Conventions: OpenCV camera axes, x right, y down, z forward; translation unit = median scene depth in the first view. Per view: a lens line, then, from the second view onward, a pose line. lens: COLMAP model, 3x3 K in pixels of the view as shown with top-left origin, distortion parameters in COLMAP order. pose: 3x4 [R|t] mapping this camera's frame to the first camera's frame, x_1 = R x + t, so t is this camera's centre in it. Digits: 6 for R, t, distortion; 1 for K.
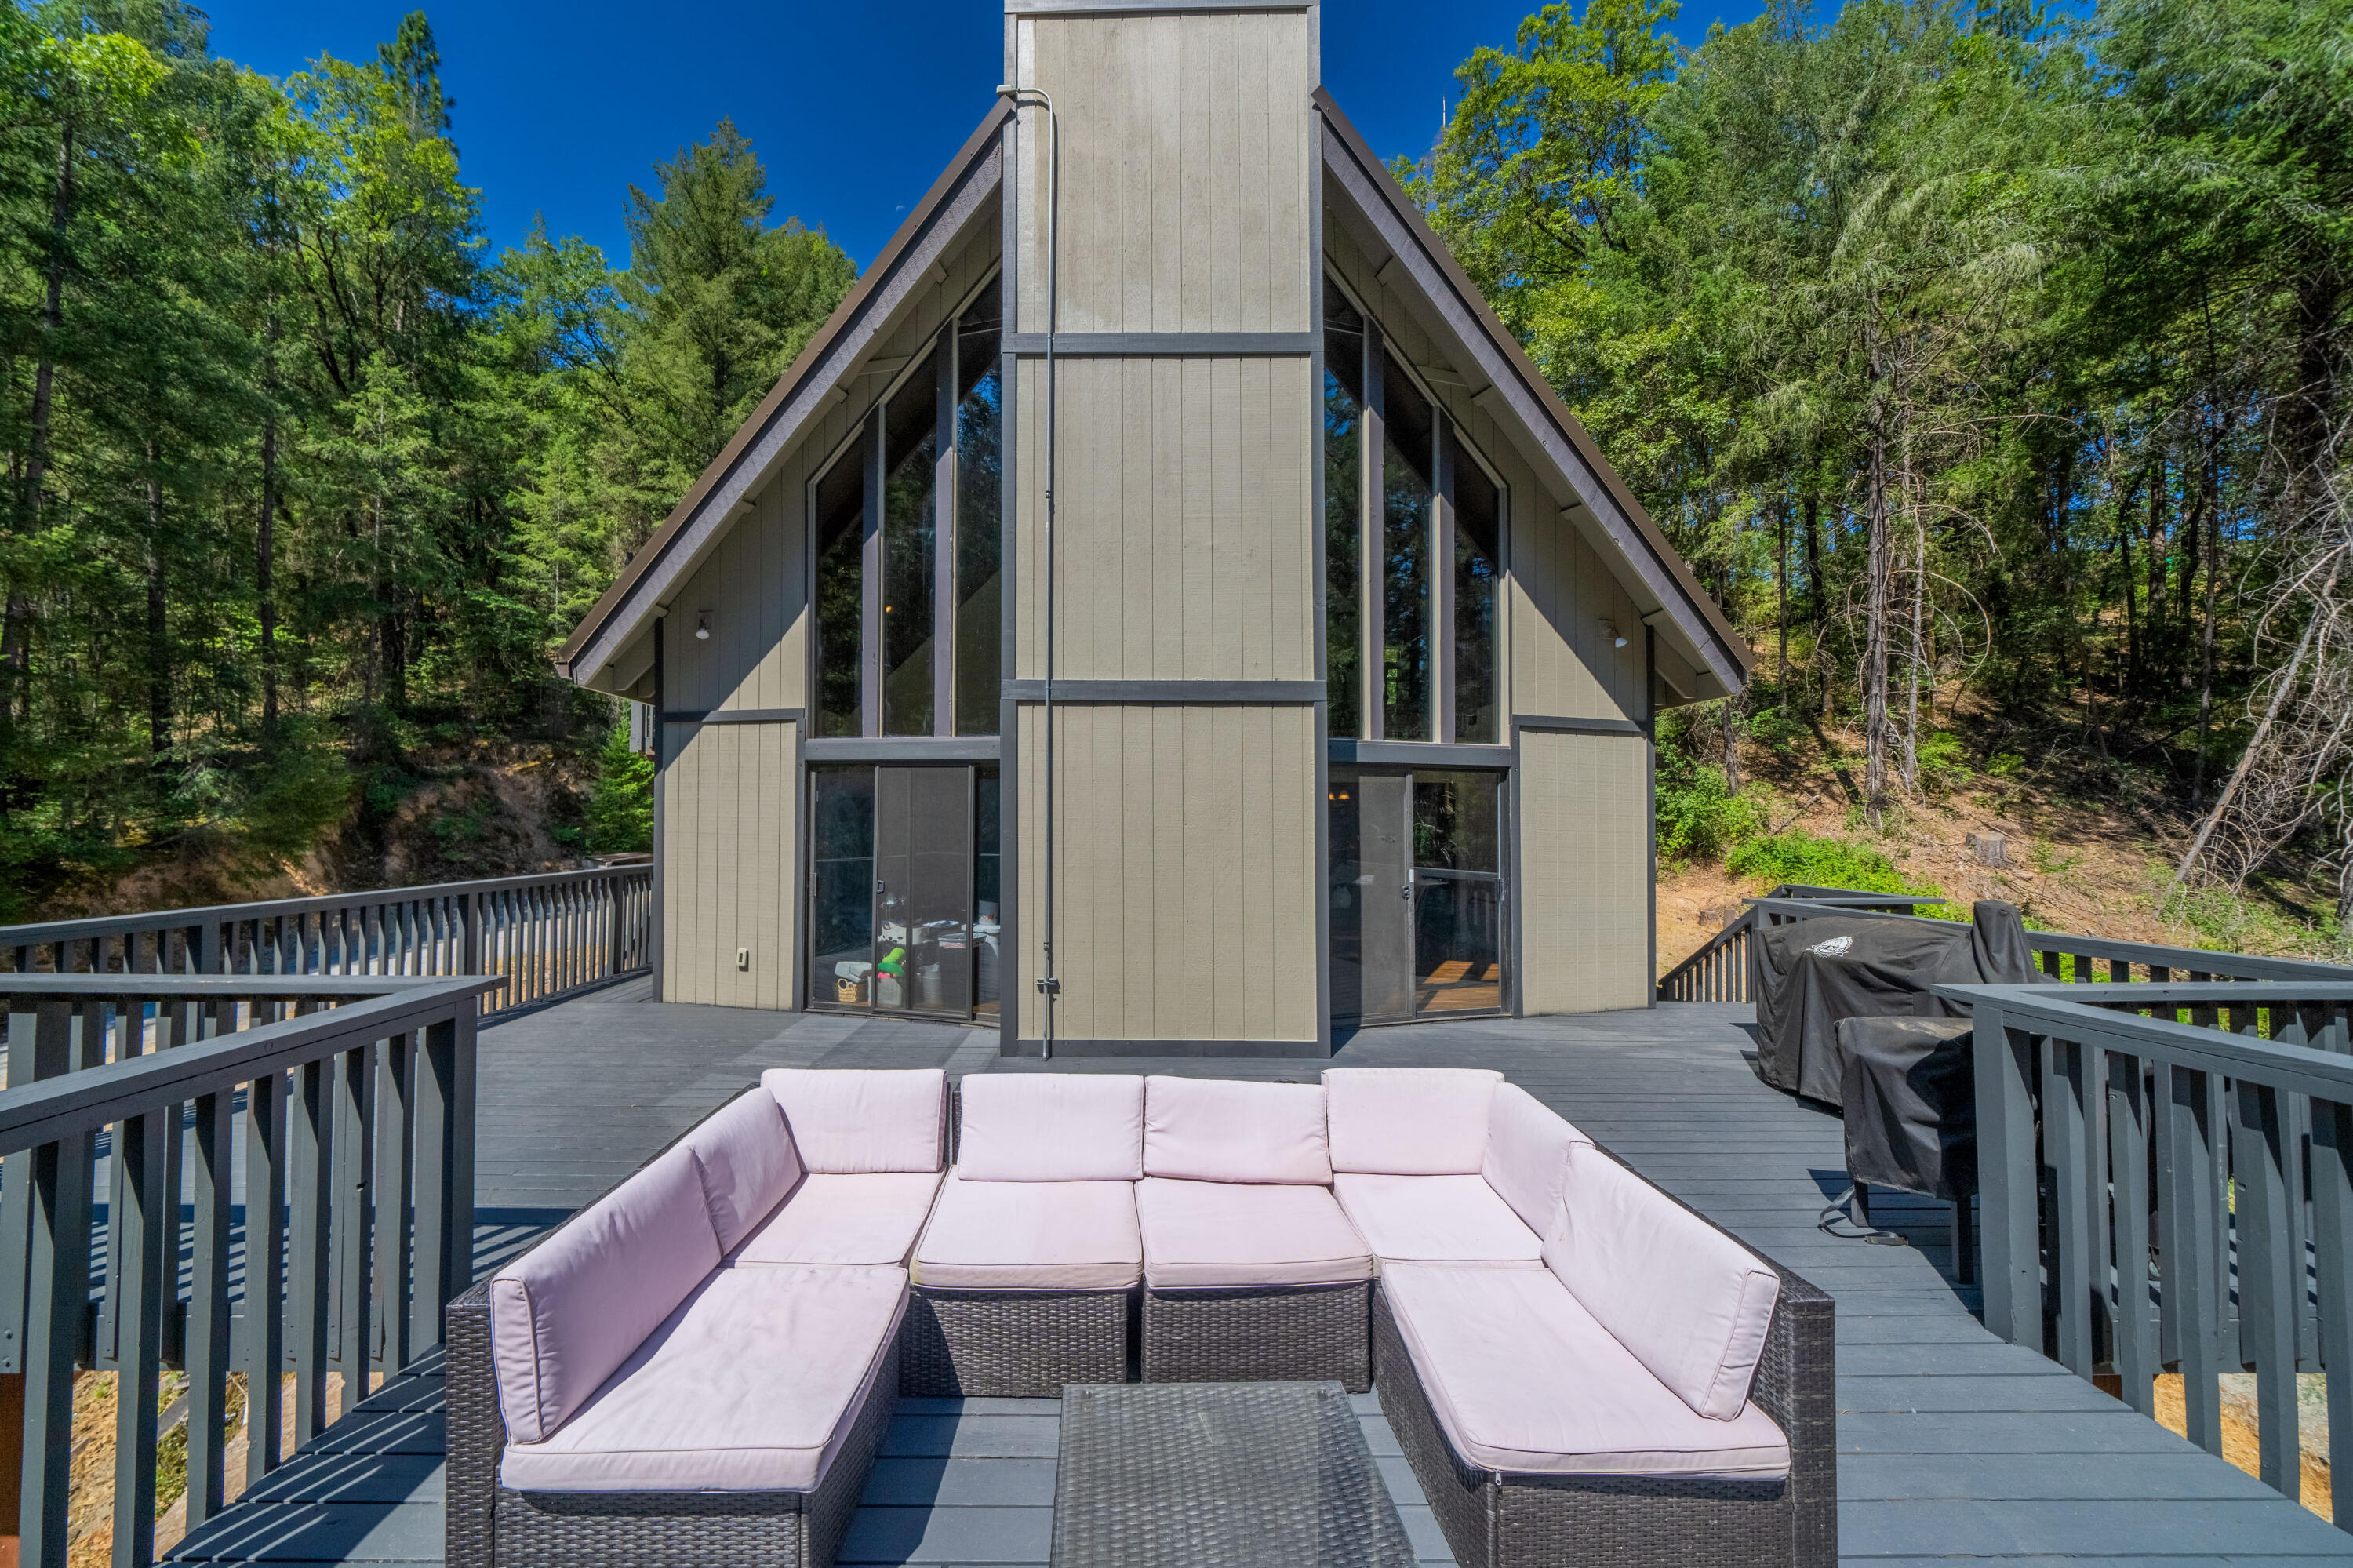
lens RADIAL K [[744.7, 0, 1175.5], [0, 744.7, 789.0], [0, 0, 1]] dist [-0.004528, 0.000133]
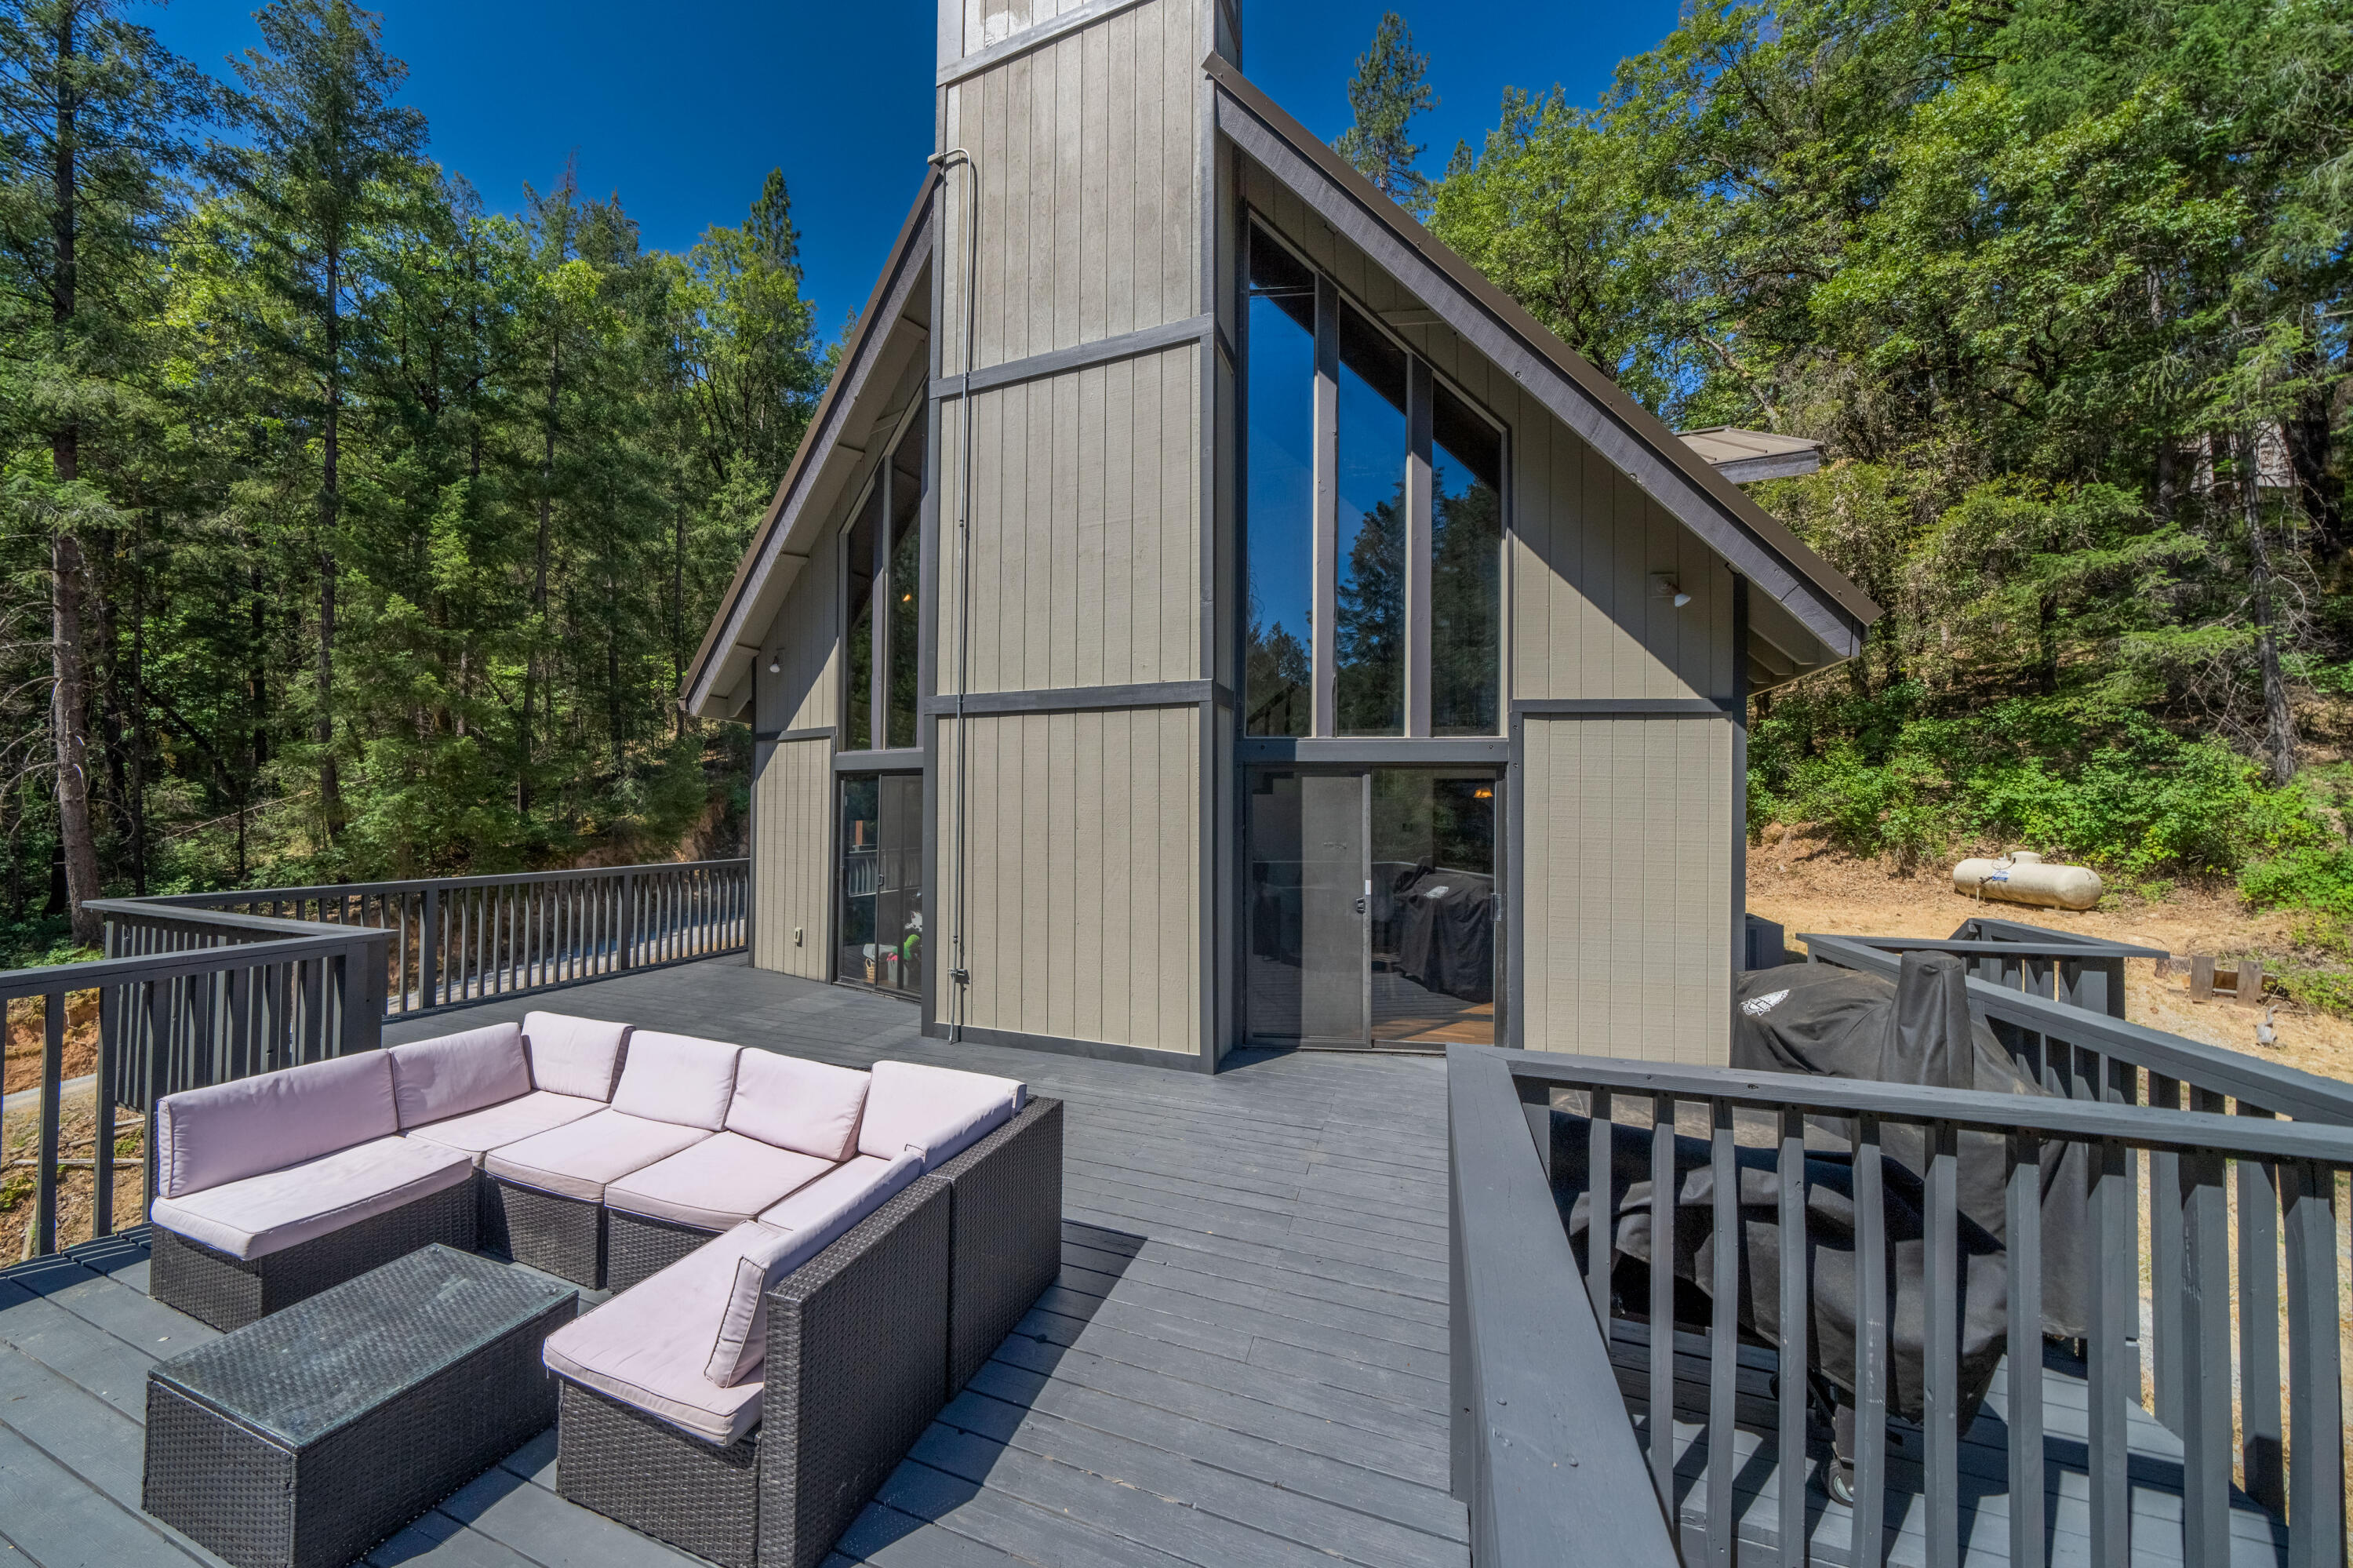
lens RADIAL K [[782.4, 0, 1175.3], [0, 782.4, 787.3], [0, 0, 1]] dist [-0.005052, 0.000144]
pose [[0.932724, -0.009981, -0.360453, 0.438640], [0.011557, 0.999931, 0.002217, -0.008449], [0.360406, -0.006234, 0.932775, 0.039911]]
